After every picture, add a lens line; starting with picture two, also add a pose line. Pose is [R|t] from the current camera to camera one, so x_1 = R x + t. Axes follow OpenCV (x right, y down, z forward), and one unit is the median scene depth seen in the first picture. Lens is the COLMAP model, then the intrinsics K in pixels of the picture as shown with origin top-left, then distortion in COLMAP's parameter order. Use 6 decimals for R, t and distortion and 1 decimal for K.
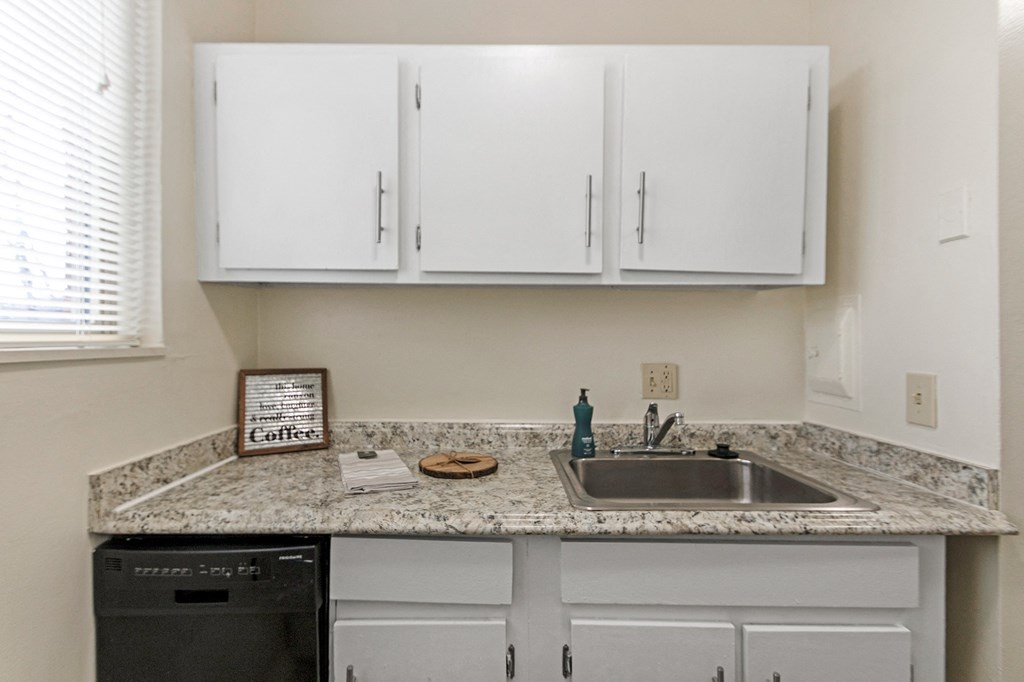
lens RADIAL K [[465.6, 0, 508.9], [0, 465.6, 336.5], [0, 0, 1]] dist [-0.003729, -0.000747]
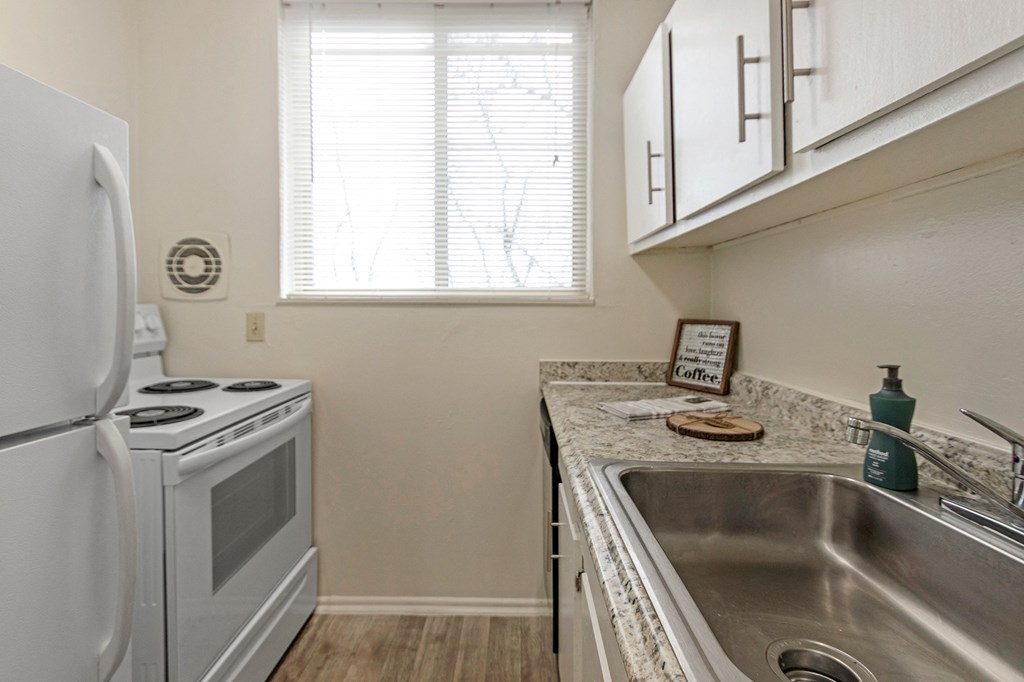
lens RADIAL K [[465.6, 0, 508.9], [0, 465.6, 336.5], [0, 0, 1]] dist [-0.003729, -0.000747]
pose [[-0.003742, 0.059250, -0.998236, 0.710682], [0.004088, 0.998236, 0.059235, 0.042739], [0.999985, -0.003859, -0.003978, 0.544024]]
